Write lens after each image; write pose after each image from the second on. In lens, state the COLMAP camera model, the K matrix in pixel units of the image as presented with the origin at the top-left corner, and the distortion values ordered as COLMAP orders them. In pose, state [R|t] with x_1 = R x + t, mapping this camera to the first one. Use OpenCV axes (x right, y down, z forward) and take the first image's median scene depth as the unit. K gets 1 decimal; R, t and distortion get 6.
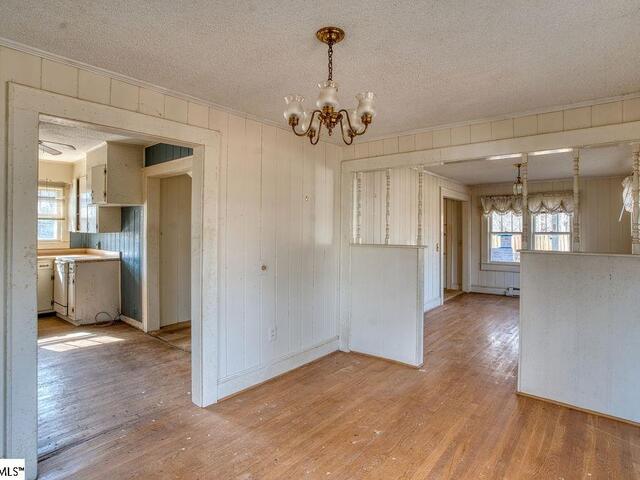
lens RADIAL K [[365.0, 0, 318.5], [0, 365.0, 229.1], [0, 0, 1]] dist [-0.006905, 0.000051]
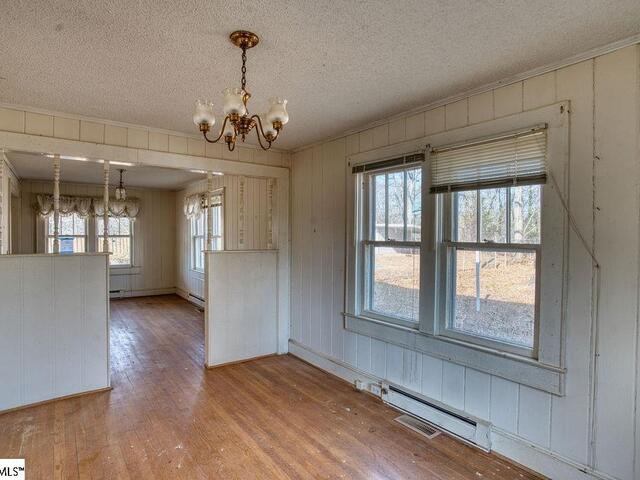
lens RADIAL K [[366.9, 0, 320.0], [0, 366.9, 240.0], [0, 0, 1]] dist [-0.003759, -0.000094]
pose [[0.251030, -0.017550, 0.967820, -0.556686], [-0.006004, 0.999788, 0.019687, -0.004507], [-0.967961, -0.010753, 0.250871, 0.341670]]
